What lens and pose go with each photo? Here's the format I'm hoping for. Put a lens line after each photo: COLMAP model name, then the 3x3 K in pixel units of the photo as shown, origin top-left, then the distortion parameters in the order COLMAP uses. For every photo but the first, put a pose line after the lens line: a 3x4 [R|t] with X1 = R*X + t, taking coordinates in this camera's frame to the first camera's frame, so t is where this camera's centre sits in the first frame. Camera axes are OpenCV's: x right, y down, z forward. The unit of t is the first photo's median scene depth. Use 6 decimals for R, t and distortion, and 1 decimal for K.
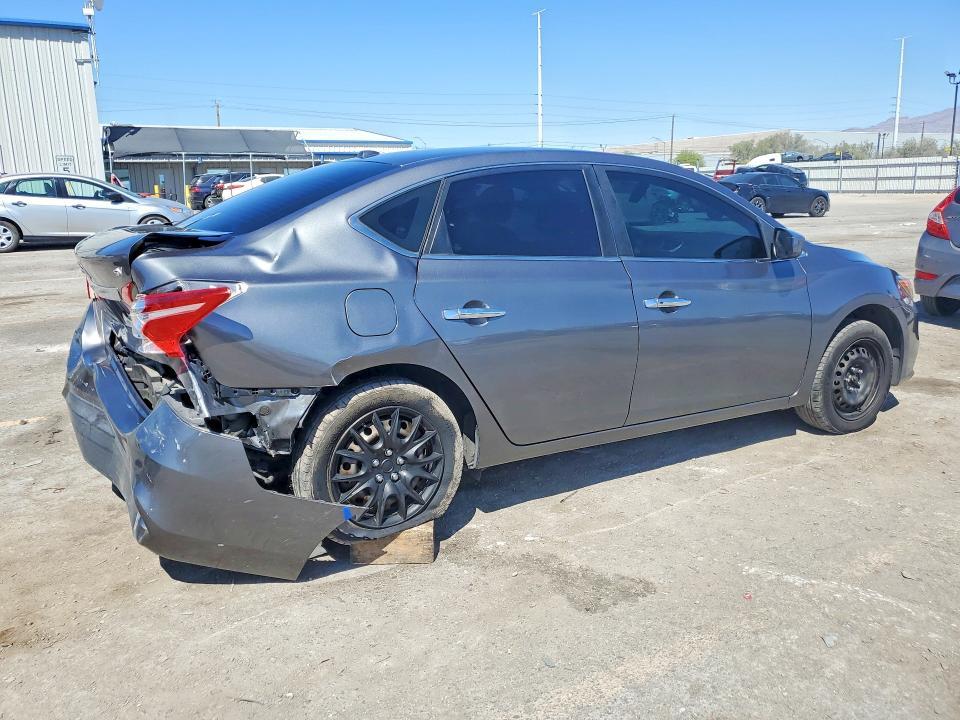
lens RADIAL K [[758.4, 0, 479.7], [0, 758.4, 361.3], [0, 0, 1]] dist [0.010570, 0.002267]
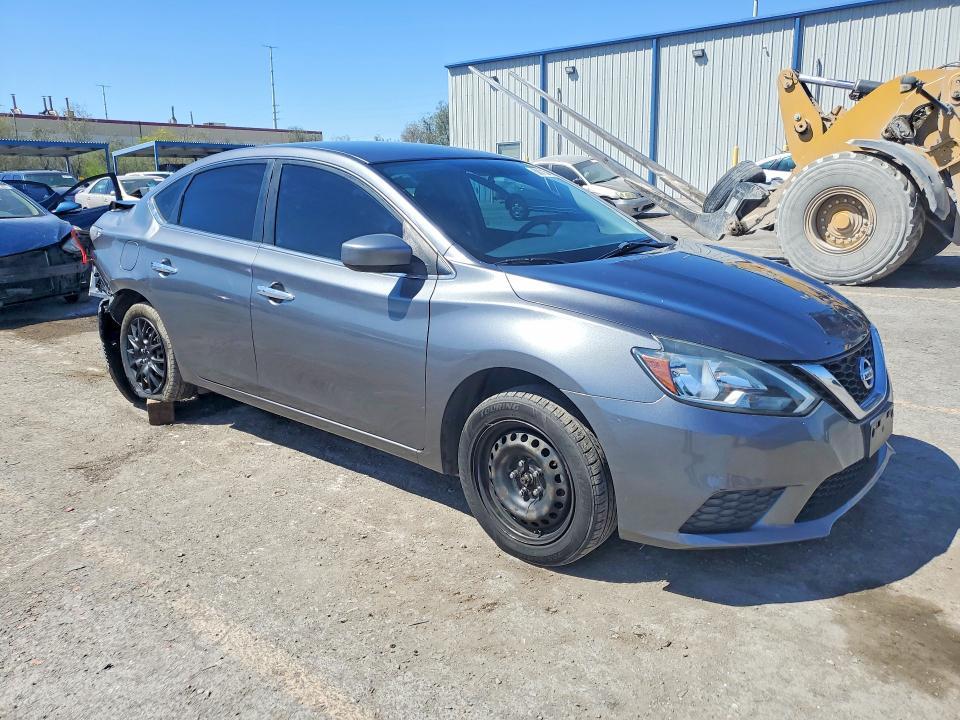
lens RADIAL K [[758.4, 0, 479.0], [0, 758.4, 357.0], [0, 0, 1]] dist [0.010570, 0.002267]
pose [[0.306923, 0.222235, -0.925424, 1.378536], [-0.190319, 0.967047, 0.169110, -0.233907], [0.932511, 0.124222, 0.339104, 0.957391]]
